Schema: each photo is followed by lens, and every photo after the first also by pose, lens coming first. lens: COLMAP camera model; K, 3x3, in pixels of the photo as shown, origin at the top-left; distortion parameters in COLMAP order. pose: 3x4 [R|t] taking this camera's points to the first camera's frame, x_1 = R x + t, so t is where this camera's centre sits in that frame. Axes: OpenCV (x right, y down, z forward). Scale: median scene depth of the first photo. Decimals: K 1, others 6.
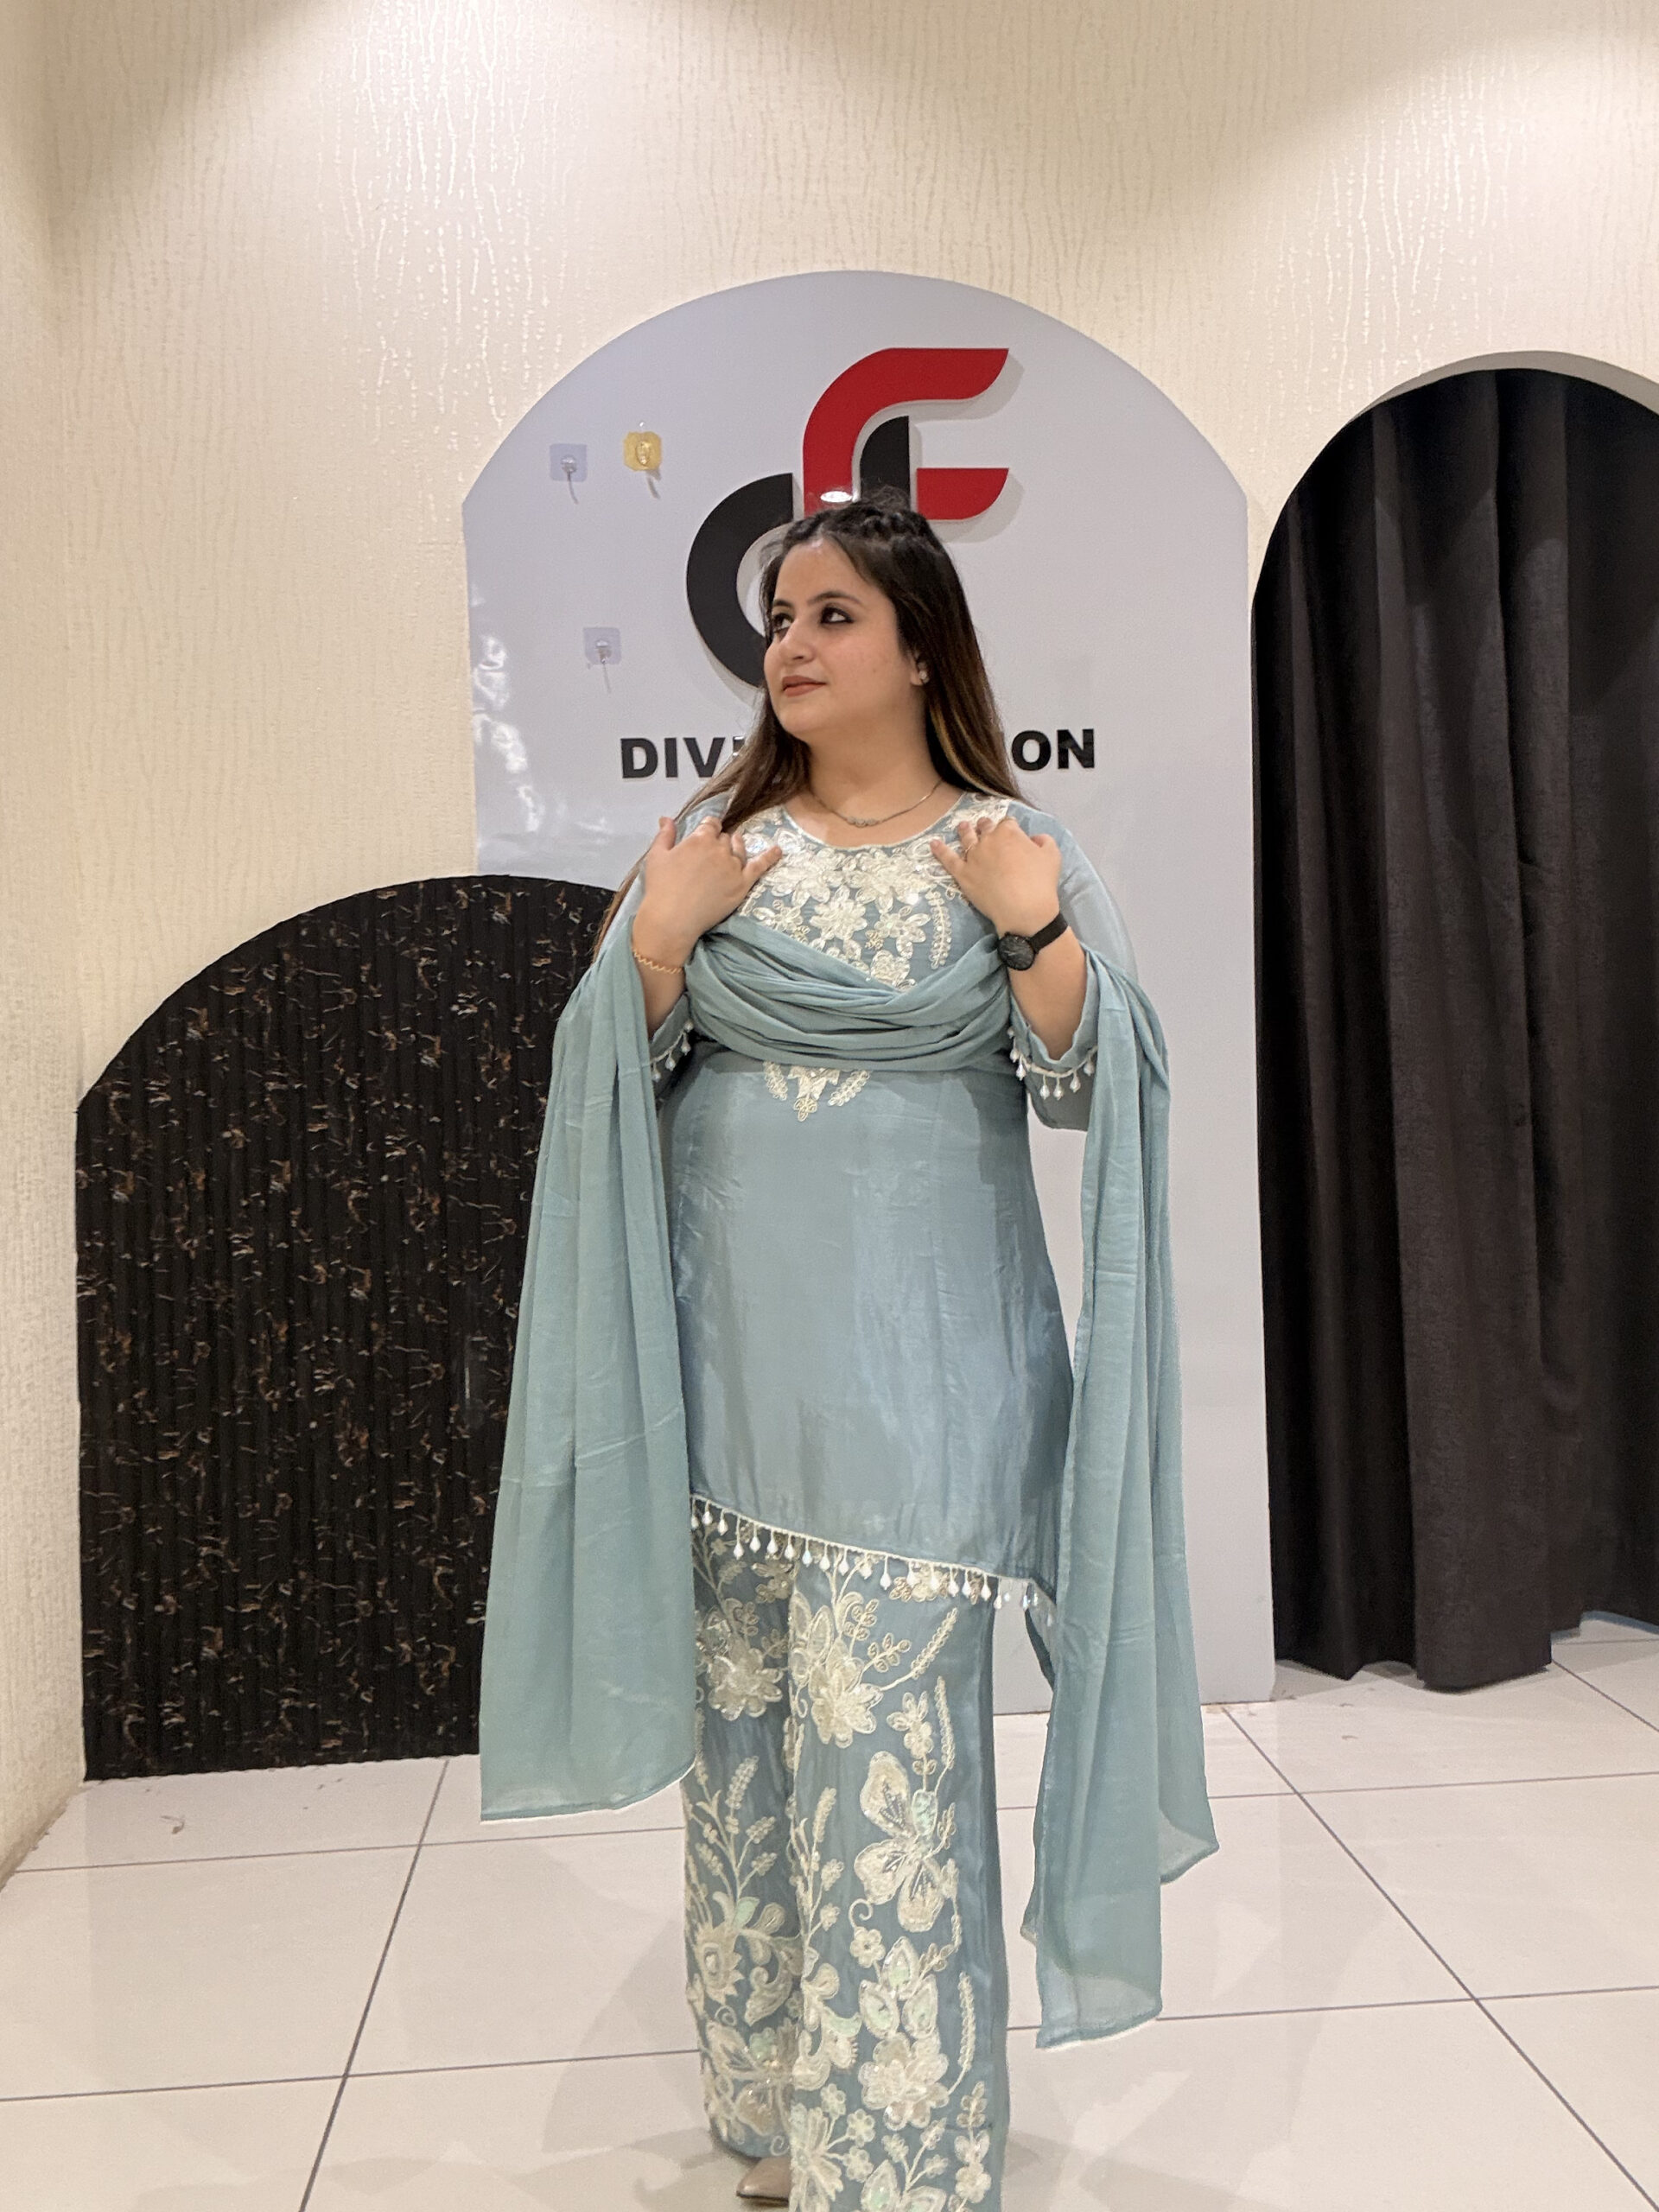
lens RADIAL K [[2113.3, 0, 834.9], [0, 2113.3, 1109.0], [0, 0, 1]] dist [0.094750, -0.131040]
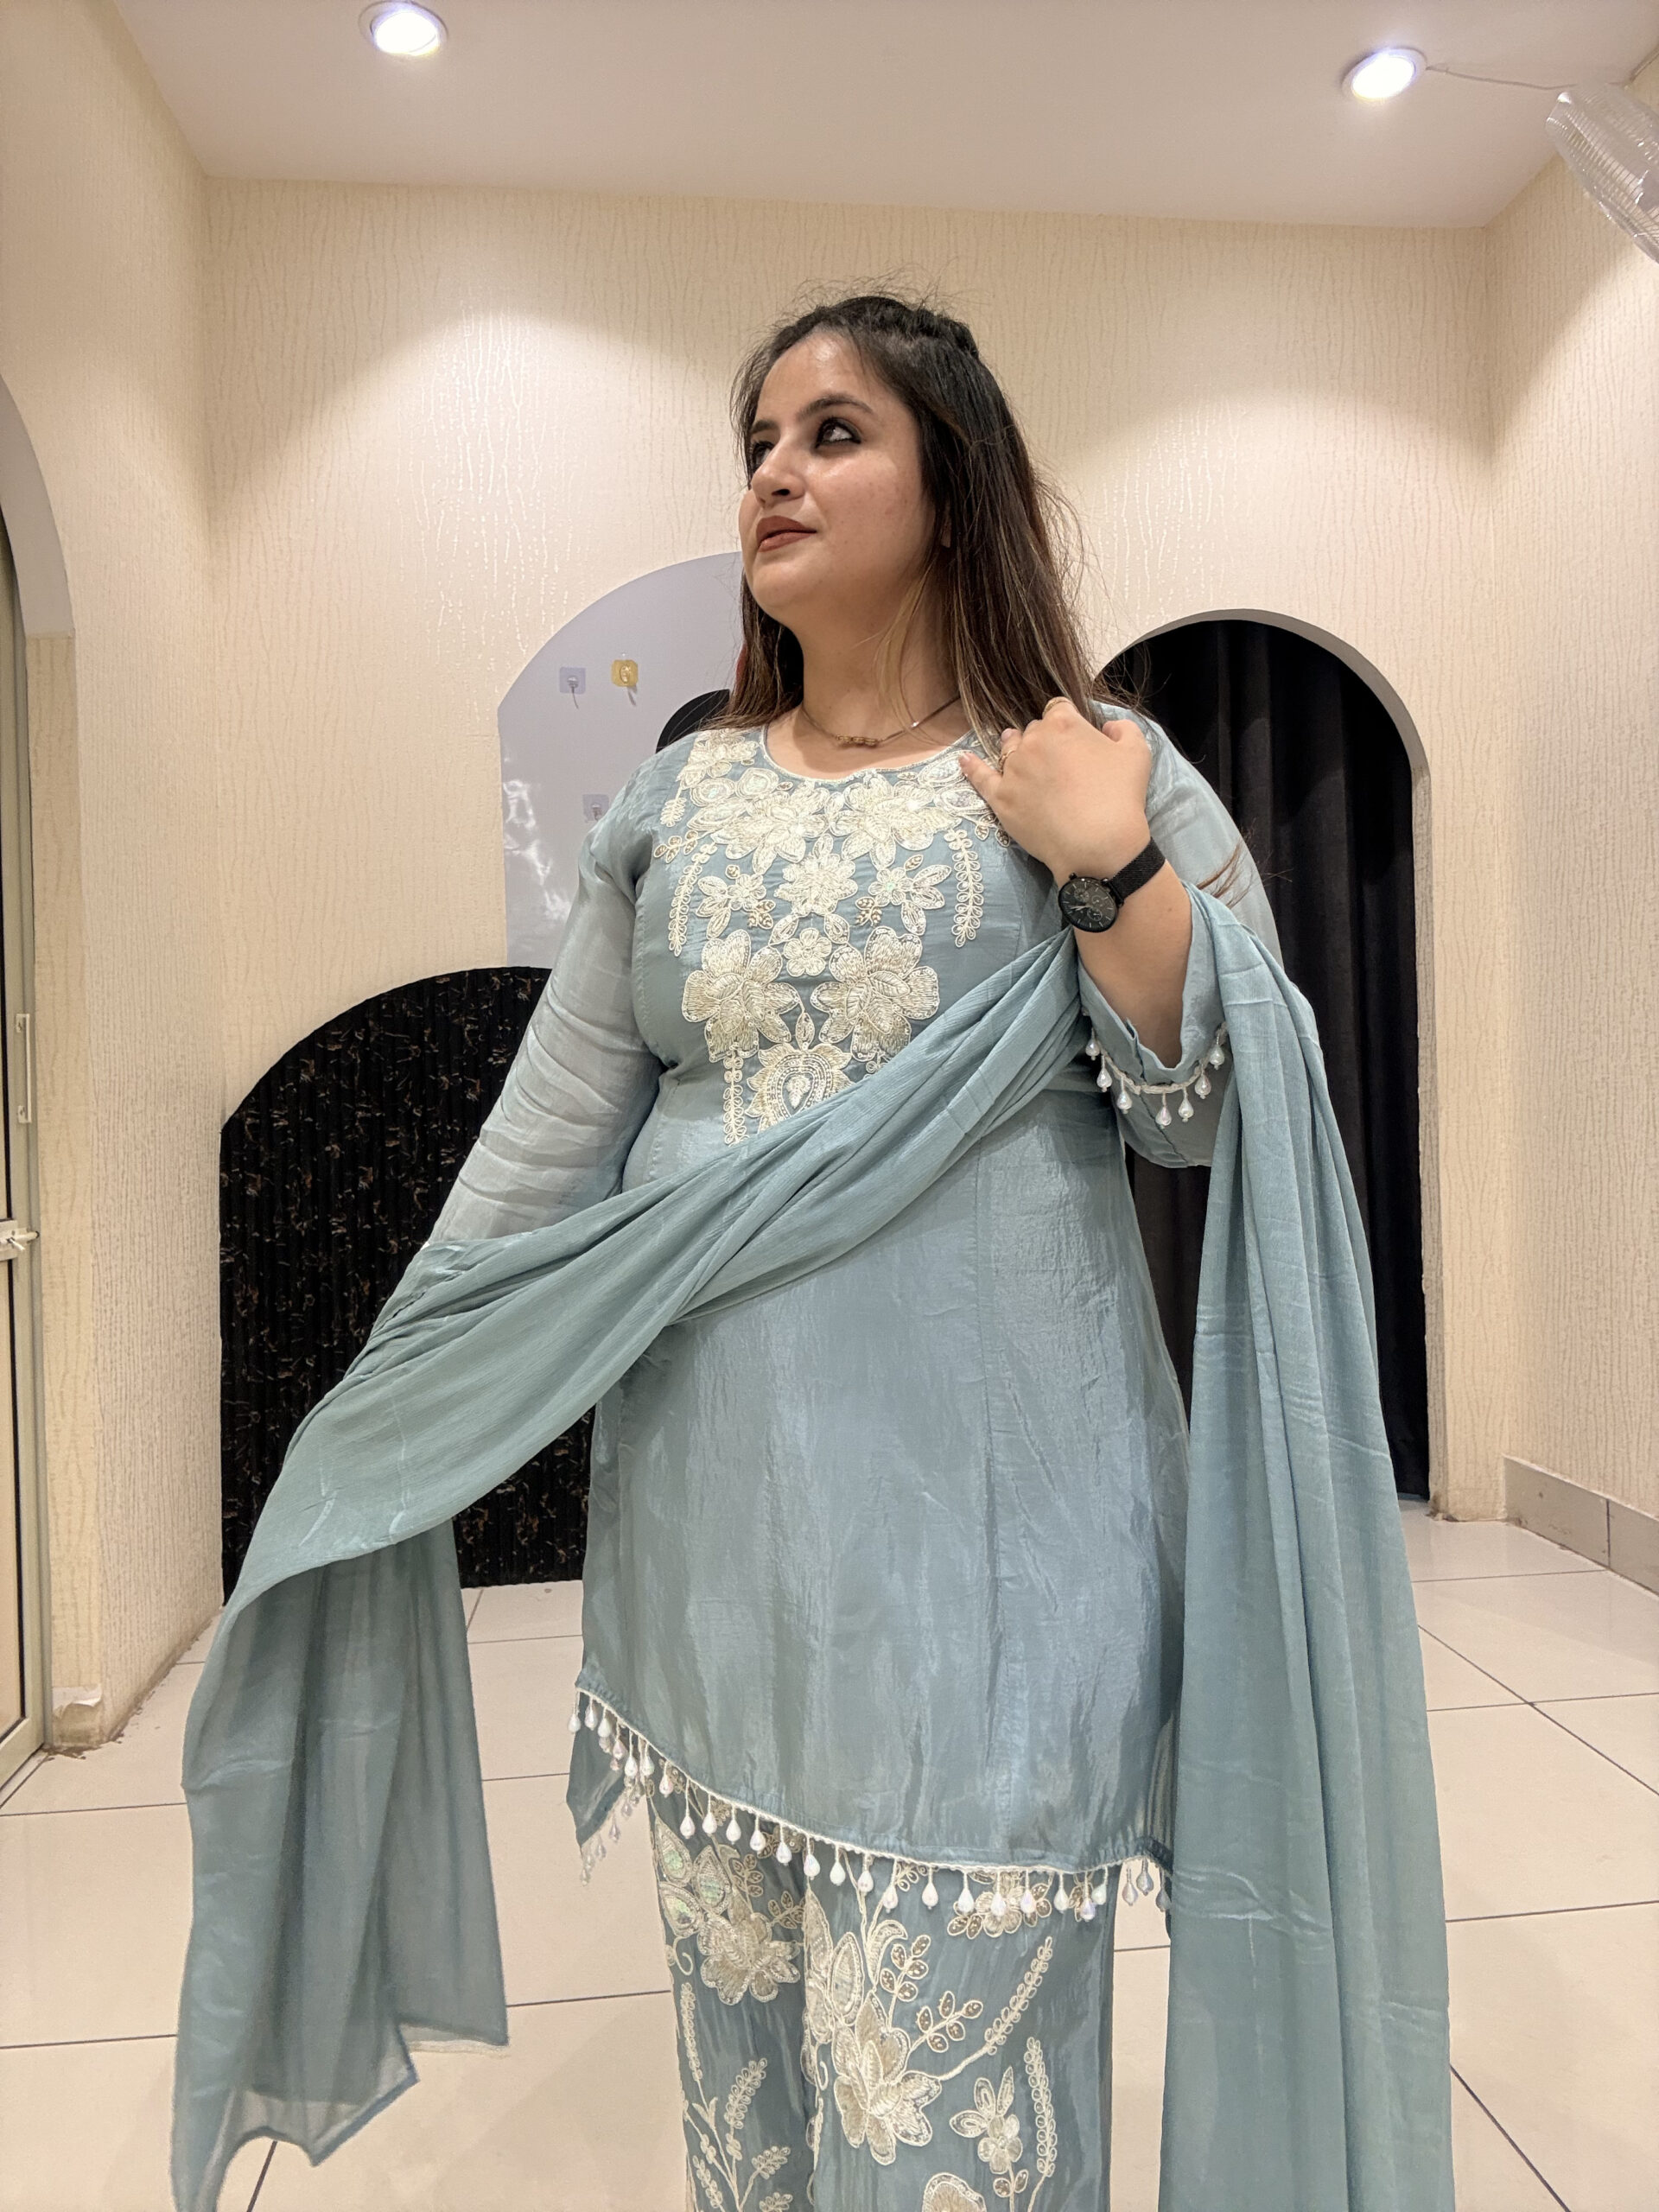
lens RADIAL K [[1632.5, 0, 837.1], [0, 1632.5, 1102.8], [0, 0, 1]] dist [0.067328, -0.032864]
pose [[0.999547, 0.001595, 0.030069, 0.020601], [-0.000991, 0.999798, -0.020082, 0.003141], [-0.030094, 0.020043, 0.999346, -0.105241]]
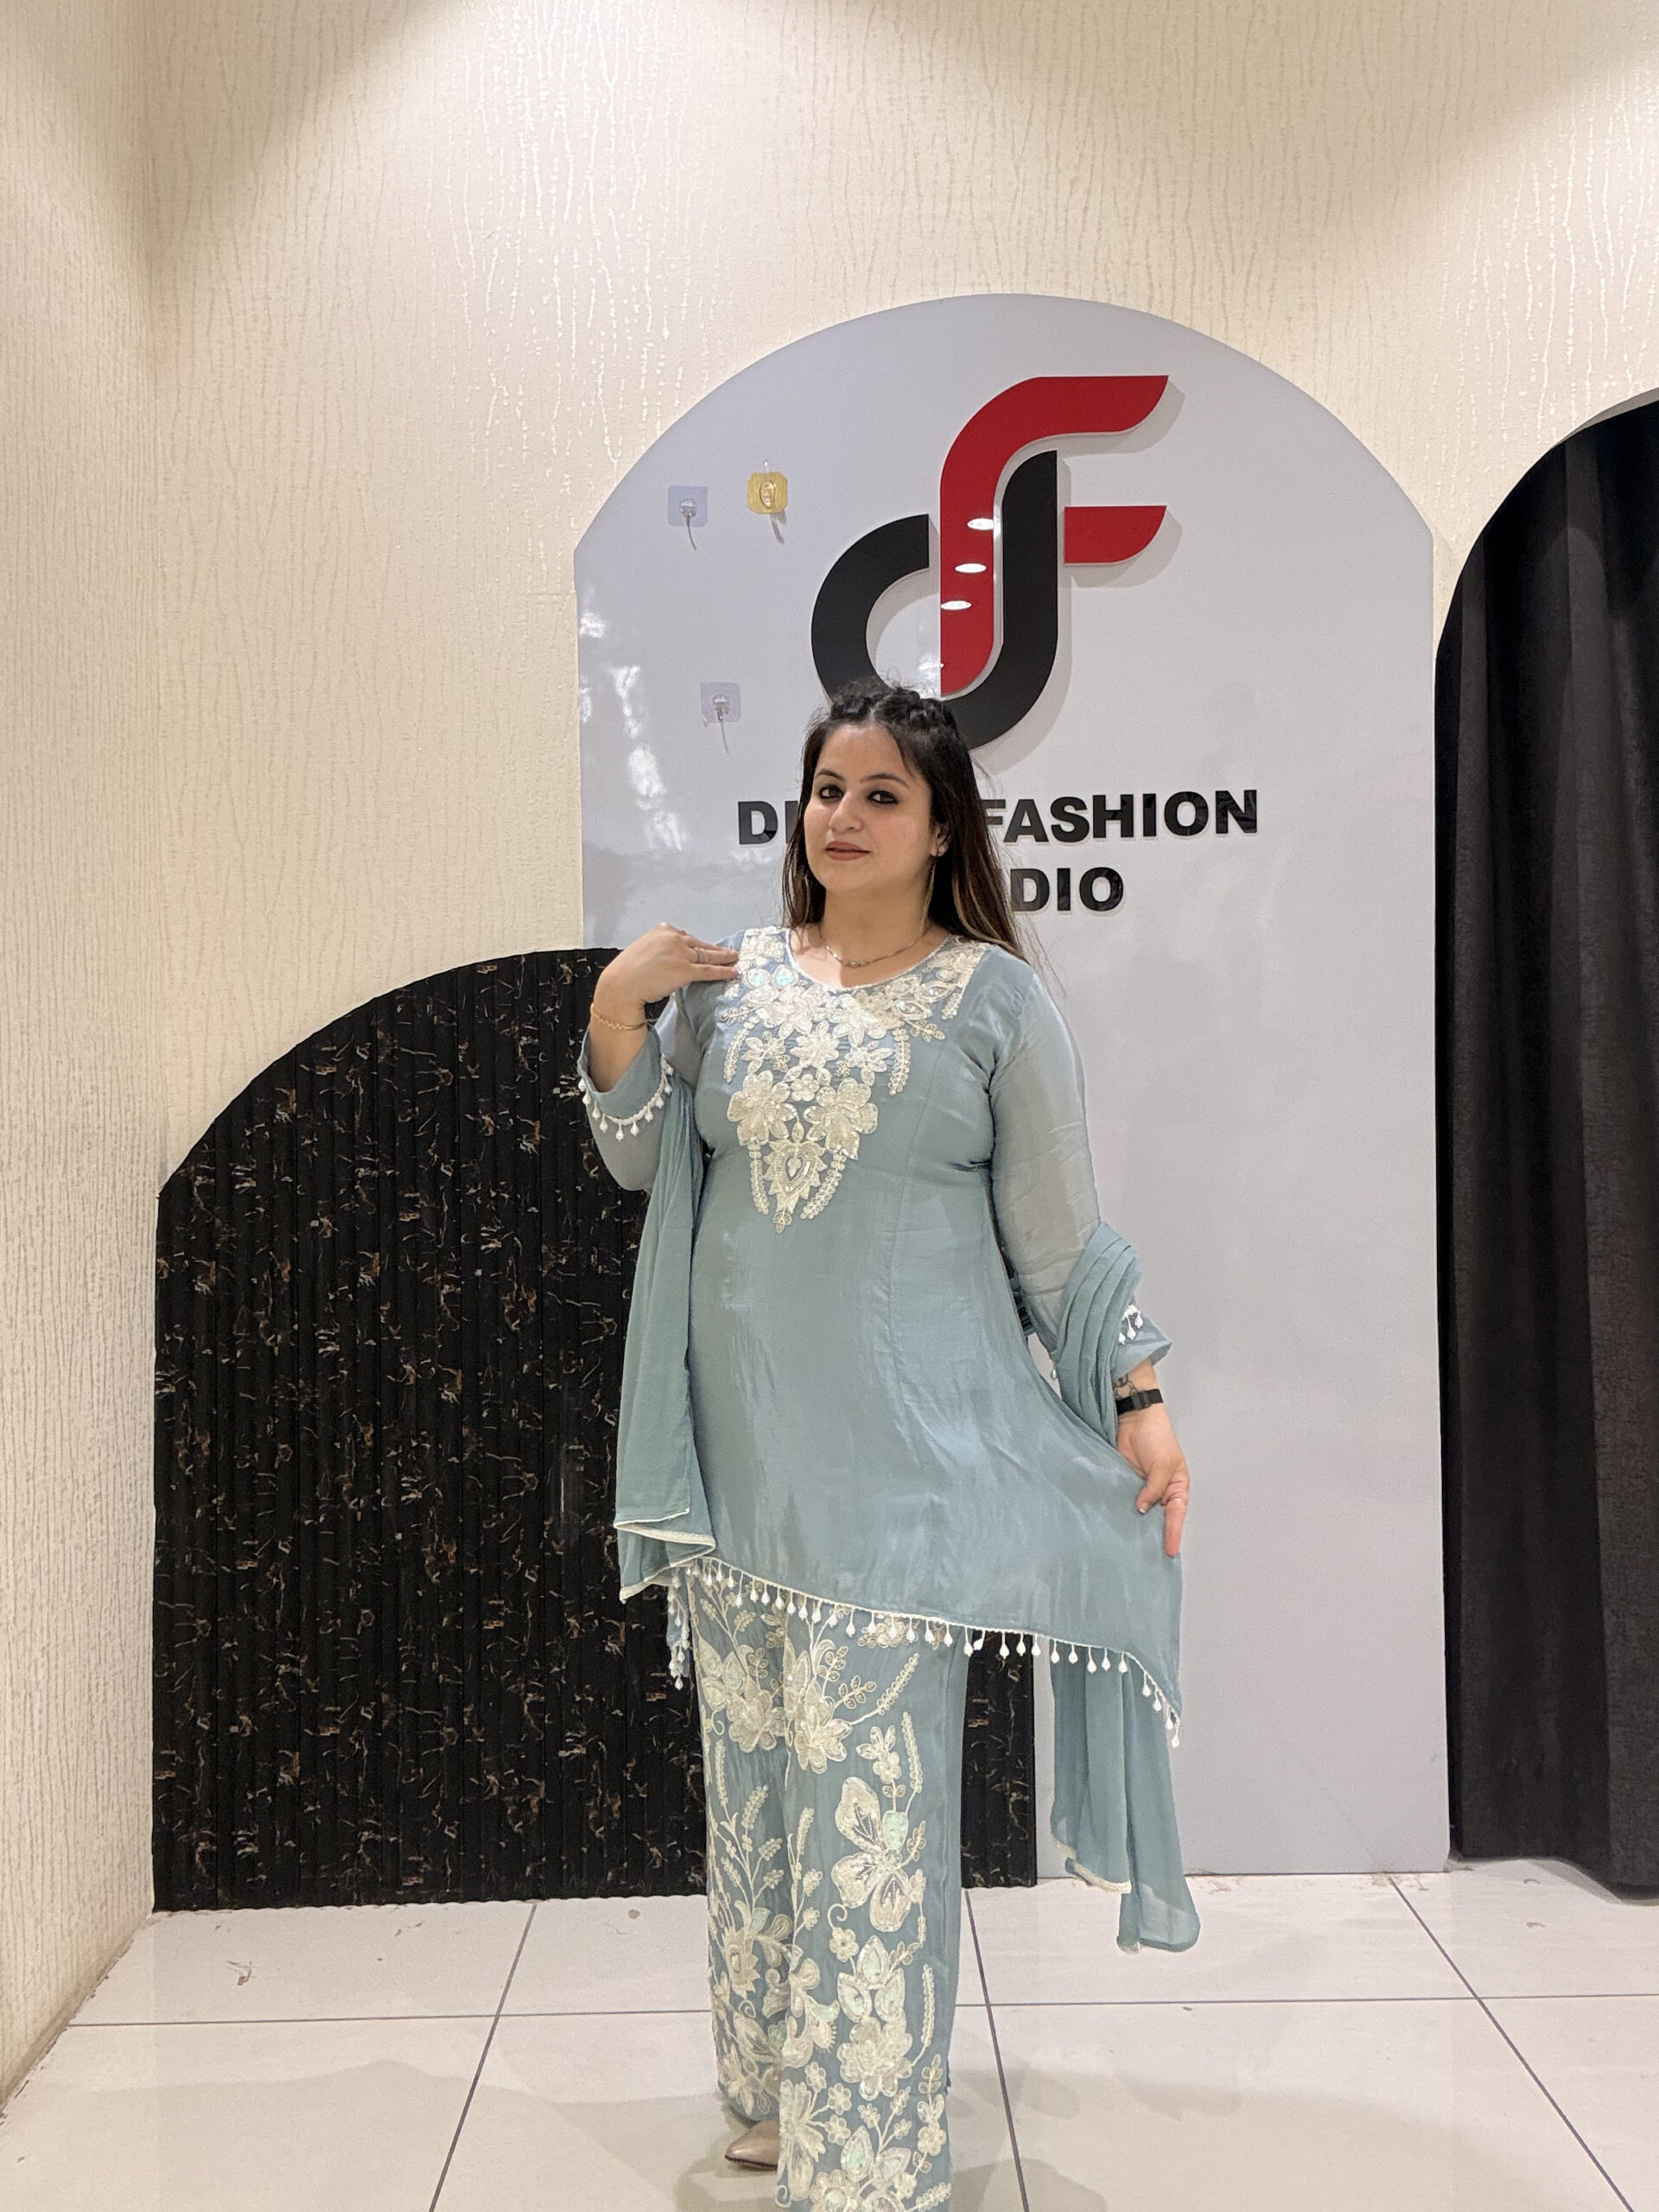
lens RADIAL K [[2113.3, 0, 817.2], [0, 2113.3, 1123.1], [0, 0, 1]] dist [0.094750, -0.131040]
pose [[0.996893, 0.014076, -0.077499, 0.007297], [-0.014564, 0.999877, -0.005744, -0.029860], [0.077408, 0.006855, 0.996976, 0.081699]]
